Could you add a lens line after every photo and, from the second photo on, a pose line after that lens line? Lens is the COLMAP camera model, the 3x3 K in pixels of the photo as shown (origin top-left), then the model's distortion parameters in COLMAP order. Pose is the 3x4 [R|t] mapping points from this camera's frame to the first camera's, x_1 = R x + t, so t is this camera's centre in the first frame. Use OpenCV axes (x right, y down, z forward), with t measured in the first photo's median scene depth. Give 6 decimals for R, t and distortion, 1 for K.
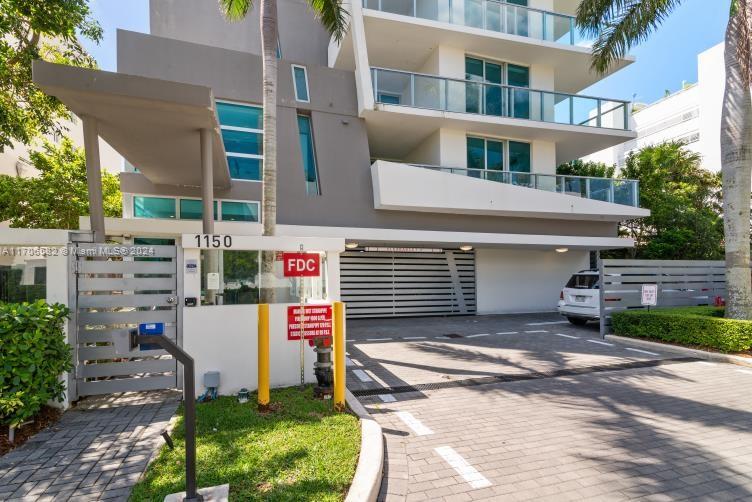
lens RADIAL K [[350.9, 0, 370.7], [0, 350.9, 286.1], [0, 0, 1]] dist [0.015427, -0.002656]
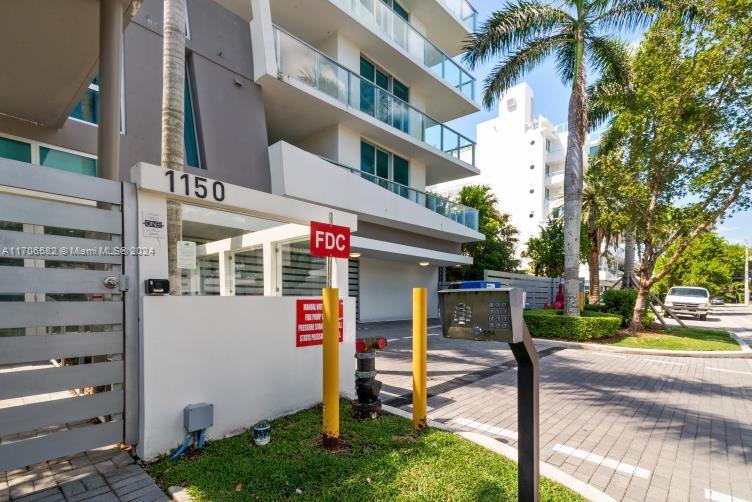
lens RADIAL K [[350.9, 0, 370.9], [0, 350.9, 307.6], [0, 0, 1]] dist [0.015427, -0.002656]
pose [[0.868477, 0.000265, 0.495730, -0.455553], [-0.010484, 0.999786, 0.017832, 0.059381], [-0.495619, -0.020684, 0.868294, 0.310362]]
